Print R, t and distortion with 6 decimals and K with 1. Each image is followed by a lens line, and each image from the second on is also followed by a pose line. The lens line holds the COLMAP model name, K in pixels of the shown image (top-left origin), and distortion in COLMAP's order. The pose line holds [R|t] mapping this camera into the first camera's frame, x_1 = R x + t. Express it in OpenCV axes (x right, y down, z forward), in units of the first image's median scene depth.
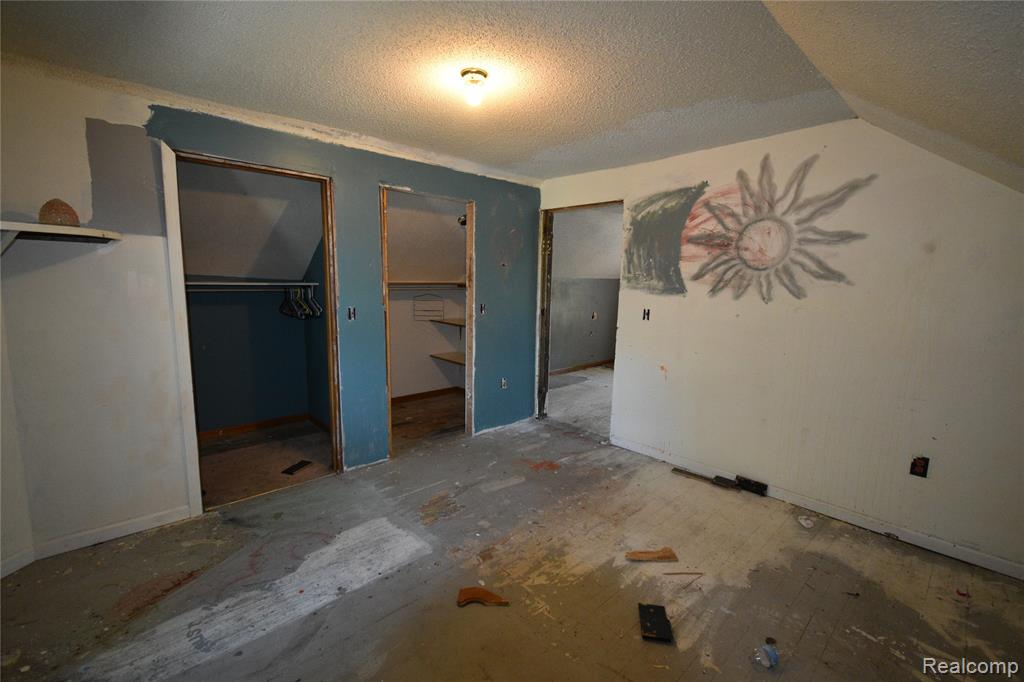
lens RADIAL K [[449.6, 0, 515.4], [0, 449.6, 339.4], [0, 0, 1]] dist [0.008613, -0.005191]
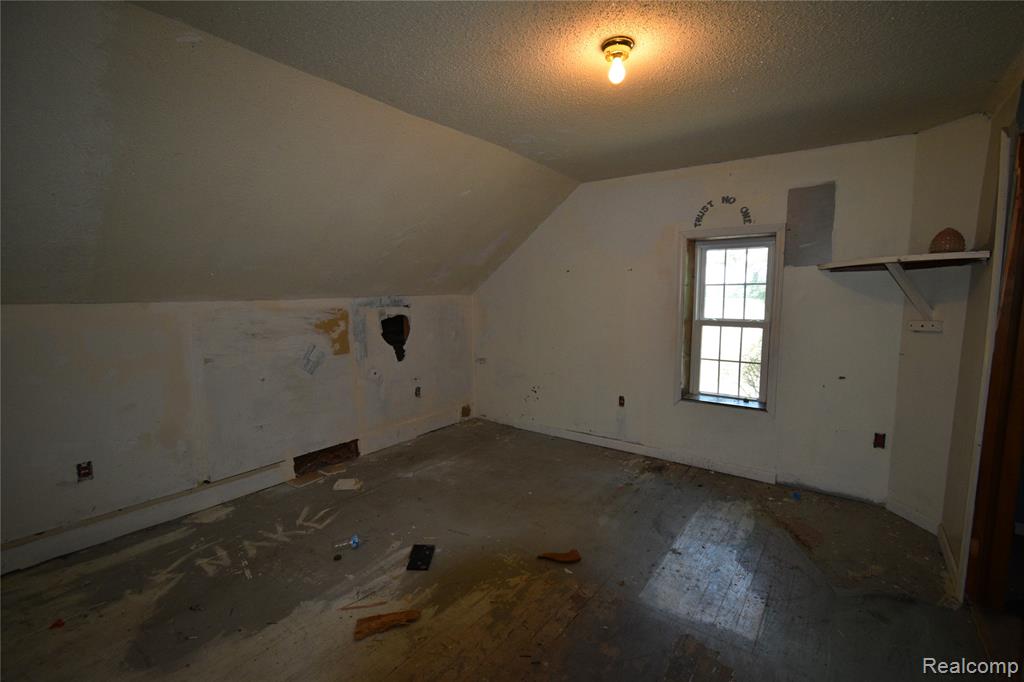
lens RADIAL K [[449.6, 0, 515.4], [0, 449.6, 339.4], [0, 0, 1]] dist [0.008613, -0.005191]
pose [[-0.986003, -0.000570, -0.166724, 0.225102], [-0.039248, 0.972684, 0.228789, -0.240782], [0.162040, 0.232131, -0.959093, 1.849991]]
